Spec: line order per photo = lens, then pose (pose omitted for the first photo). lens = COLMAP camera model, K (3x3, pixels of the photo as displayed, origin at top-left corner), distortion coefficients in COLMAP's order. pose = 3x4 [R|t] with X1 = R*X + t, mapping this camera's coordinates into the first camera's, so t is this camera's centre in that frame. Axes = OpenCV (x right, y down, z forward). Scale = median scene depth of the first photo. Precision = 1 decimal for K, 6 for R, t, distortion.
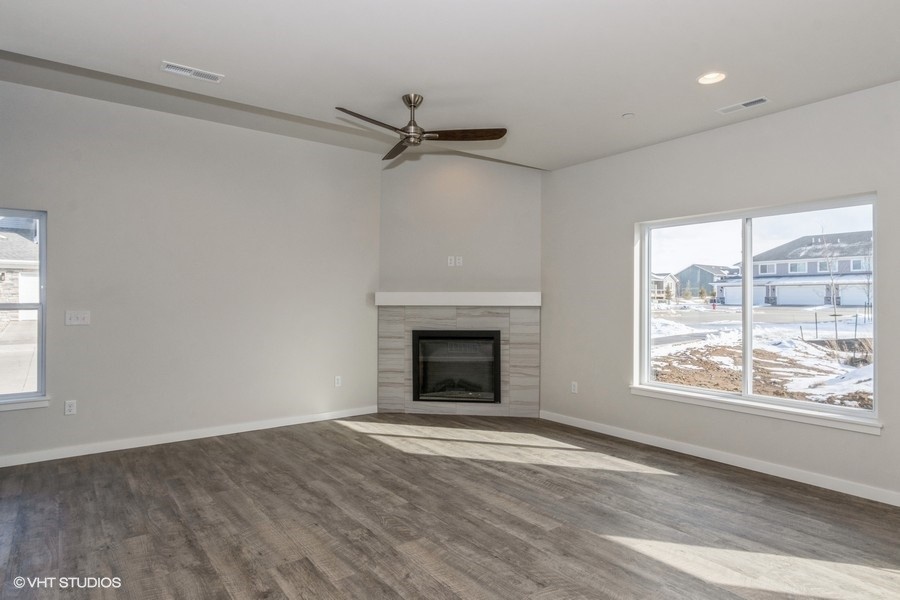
lens RADIAL K [[537.2, 0, 449.1], [0, 537.2, 297.5], [0, 0, 1]] dist [0.002795, 0.000024]
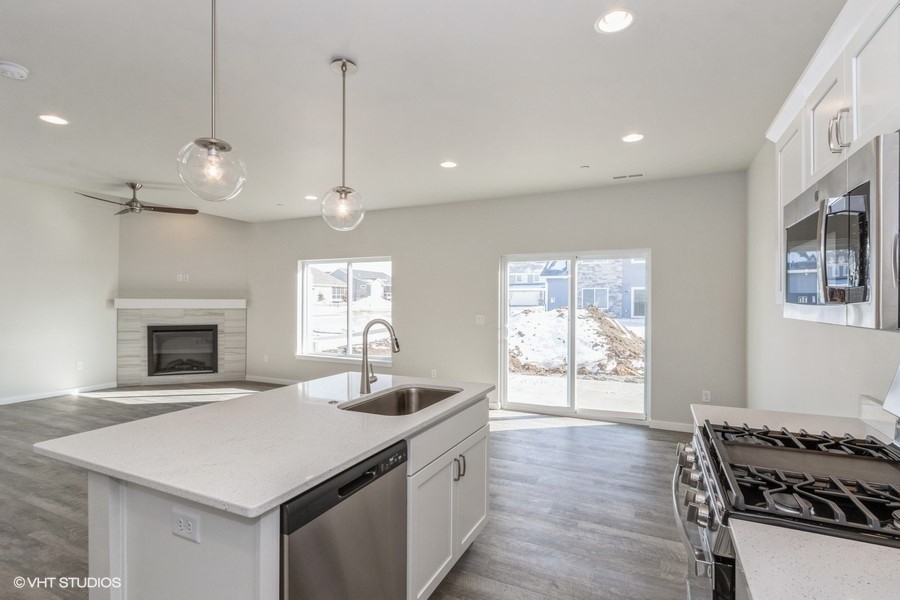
lens RADIAL K [[438.9, 0, 450.5], [0, 438.9, 304.5], [0, 0, 1]] dist [0.001941, 0.000030]
pose [[0.881791, -0.000179, 0.471641, 0.090069], [-0.006041, 0.999914, 0.011673, -0.013256], [-0.471602, -0.013142, 0.881713, -0.388851]]
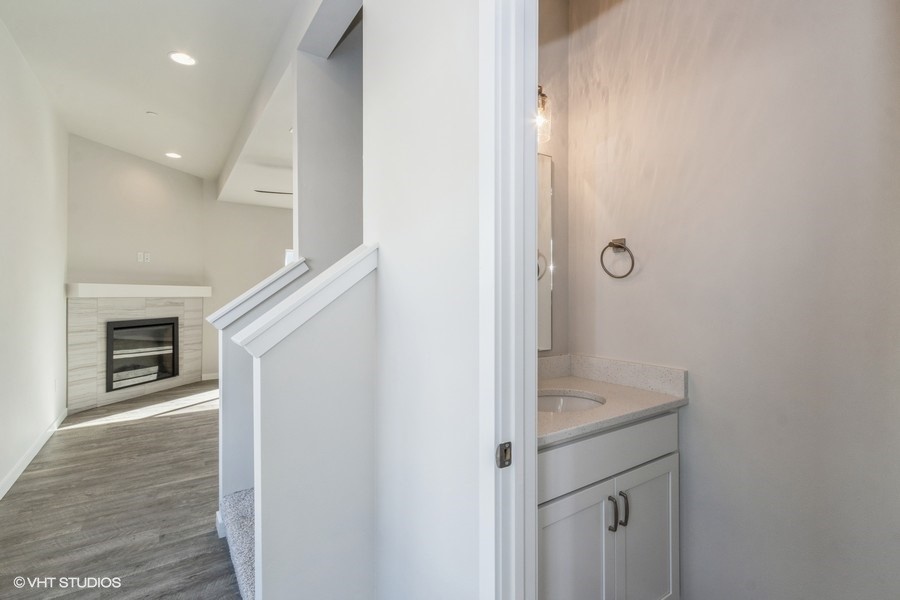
lens RADIAL K [[426.7, 0, 450.8], [0, 426.7, 295.4], [0, 0, 1]] dist [0.000235, -0.000037]
pose [[0.043948, -0.000677, 0.999034, -0.855543], [0.004012, 0.999992, 0.000501, 0.013790], [-0.999026, 0.003986, 0.043951, 0.330468]]
